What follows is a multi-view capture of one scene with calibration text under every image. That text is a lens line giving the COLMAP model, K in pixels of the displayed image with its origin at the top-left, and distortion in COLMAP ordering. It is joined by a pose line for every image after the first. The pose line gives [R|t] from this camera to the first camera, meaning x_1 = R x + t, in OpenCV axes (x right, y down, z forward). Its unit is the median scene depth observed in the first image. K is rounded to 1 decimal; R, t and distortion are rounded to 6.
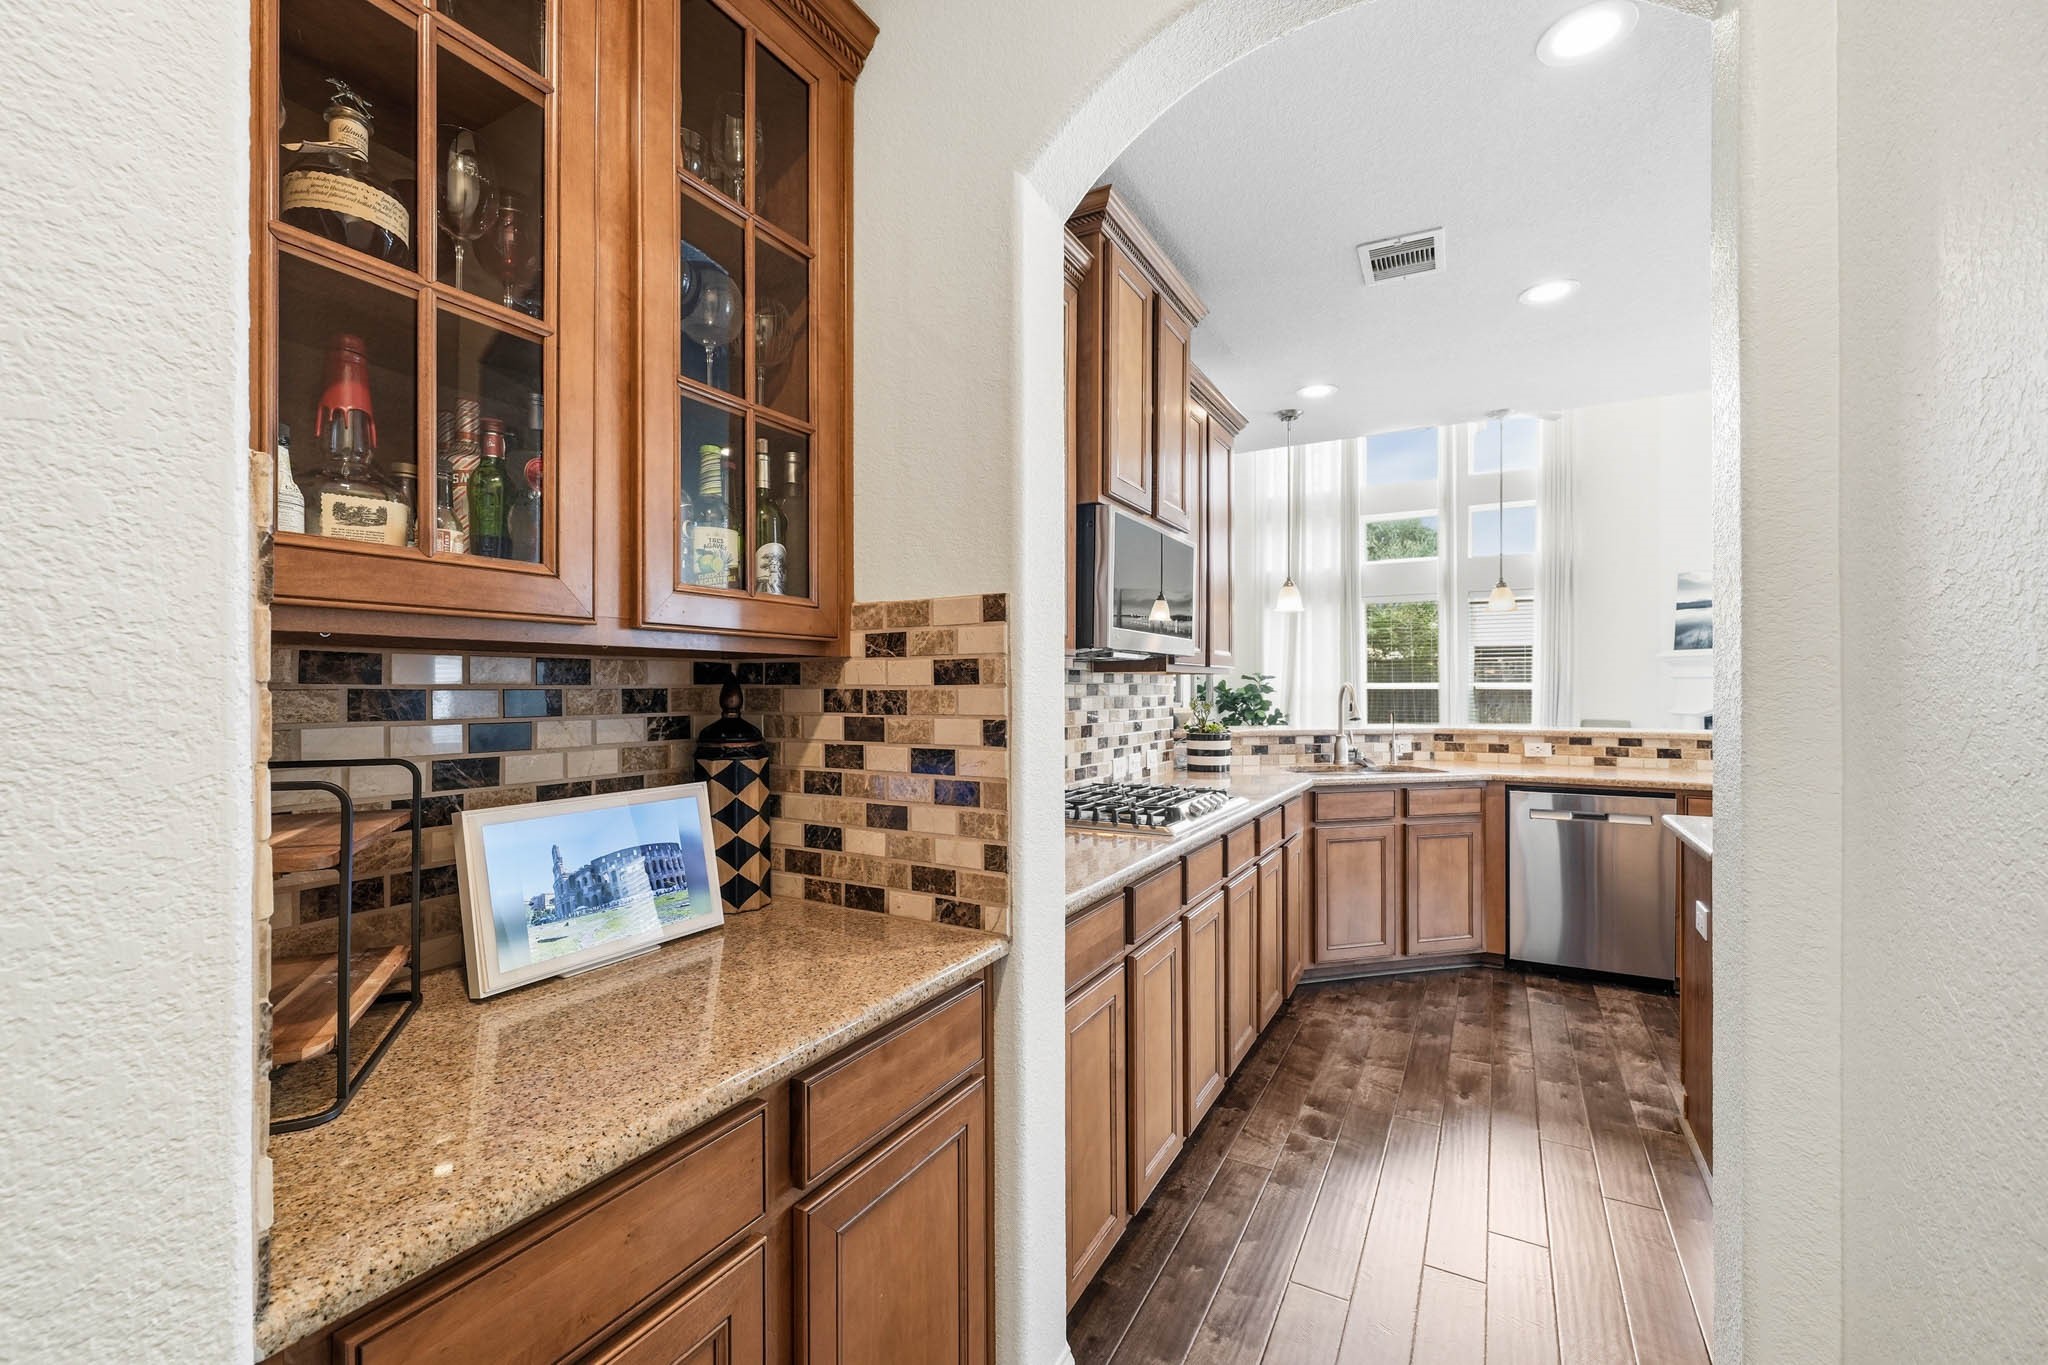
lens RADIAL K [[890.5, 0, 1023.2], [0, 890.5, 679.6], [0, 0, 1]] dist [0.000259, -0.000165]
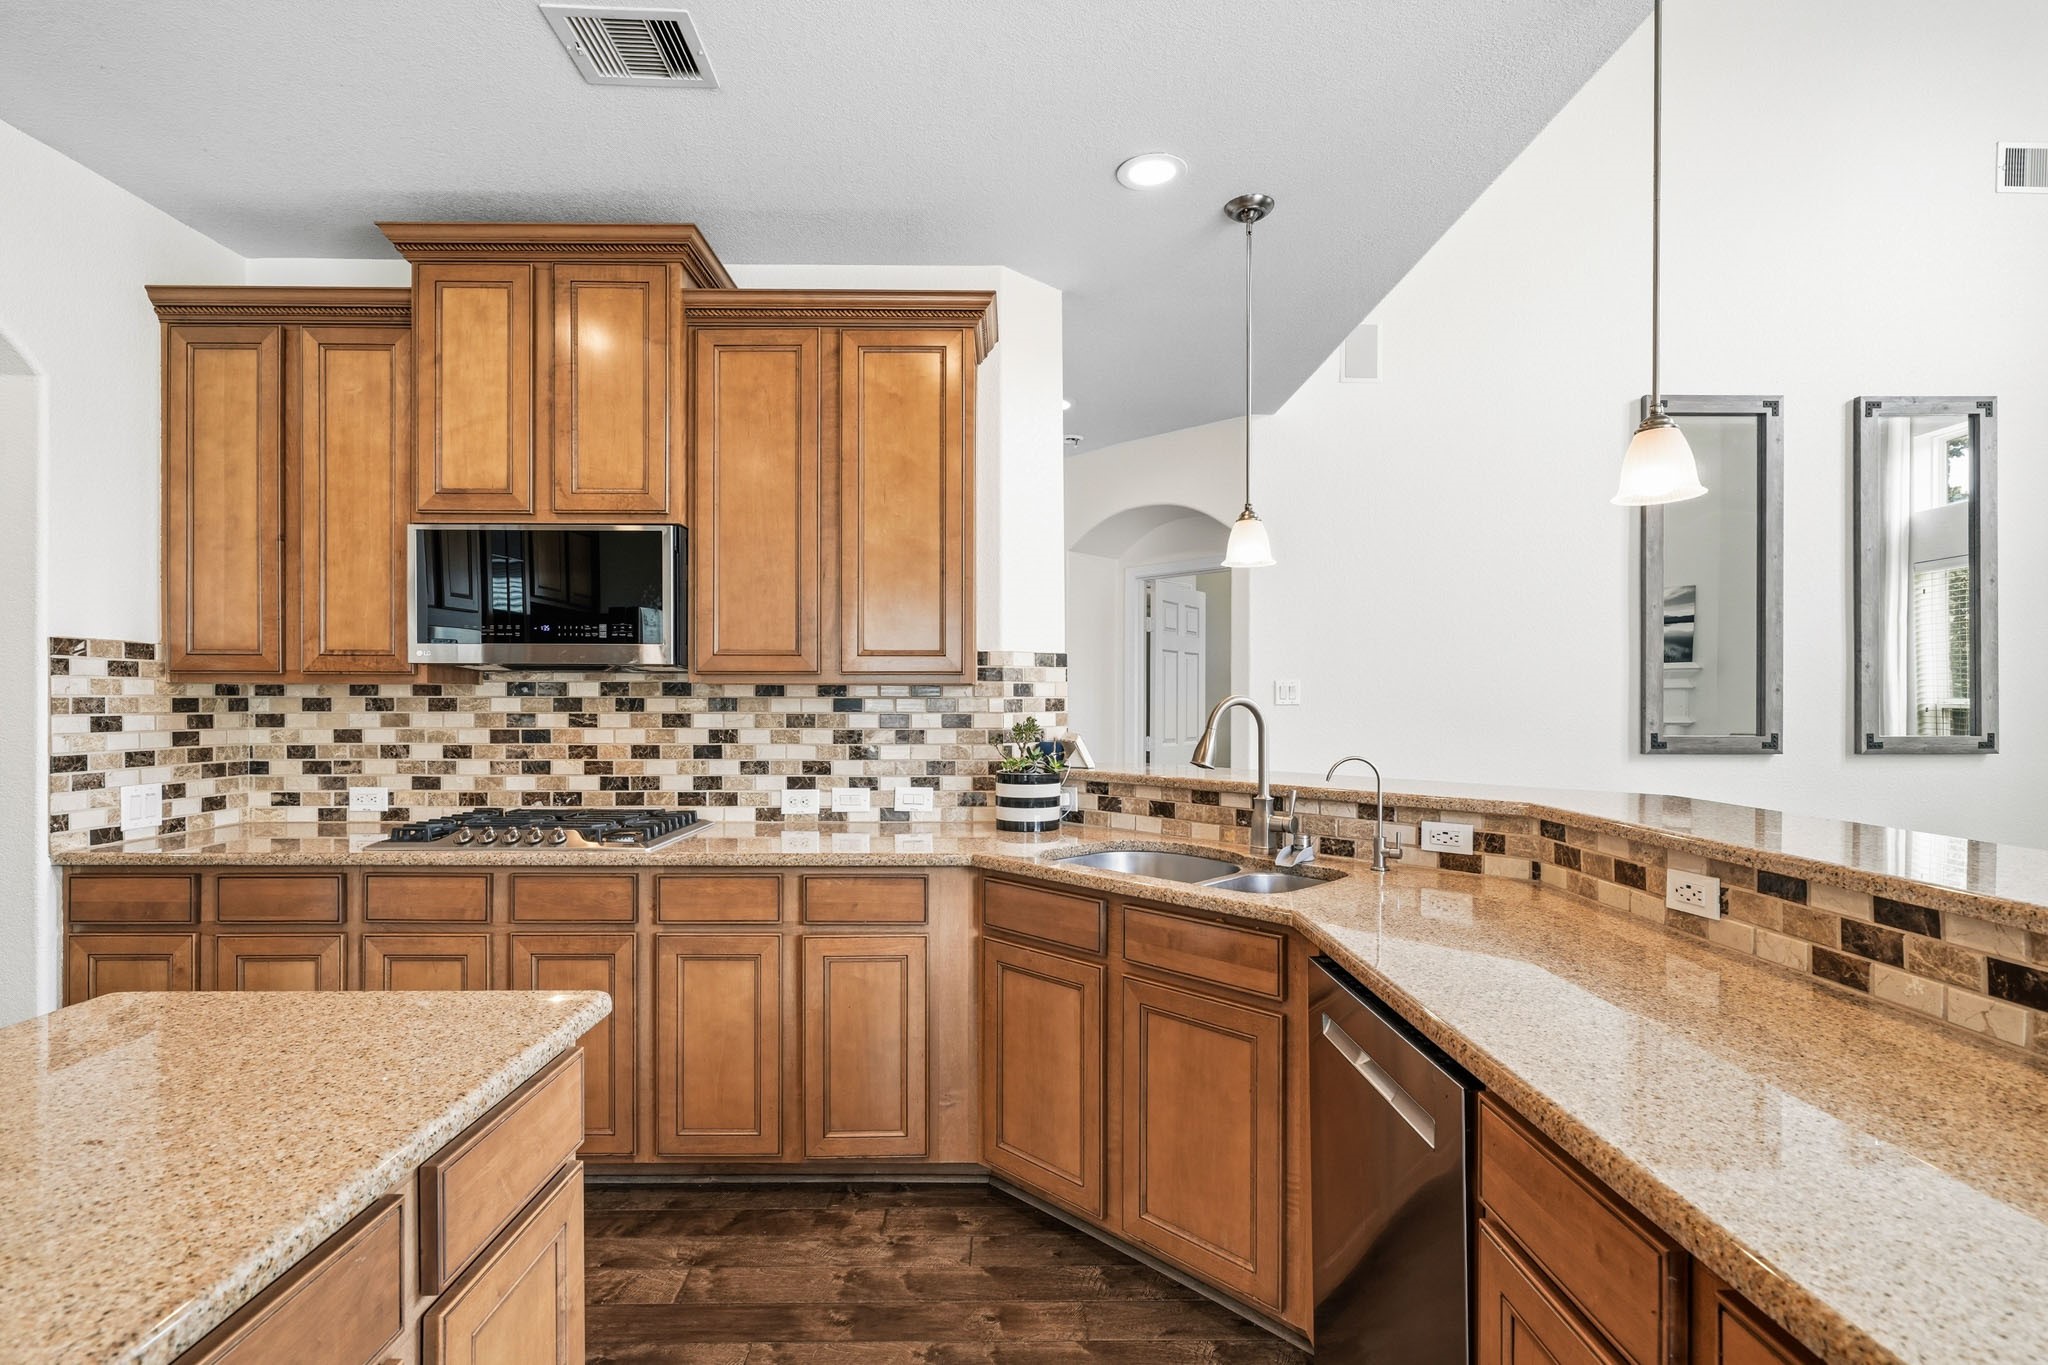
lens RADIAL K [[958.9, 0, 1015.3], [0, 958.9, 699.8], [0, 0, 1]] dist [-0.012532, -0.000120]
pose [[0.479656, 0.002277, -0.877454, 0.860725], [0.002443, 0.999989, 0.003931, 0.003292], [0.877453, -0.004030, 0.479645, 0.669060]]
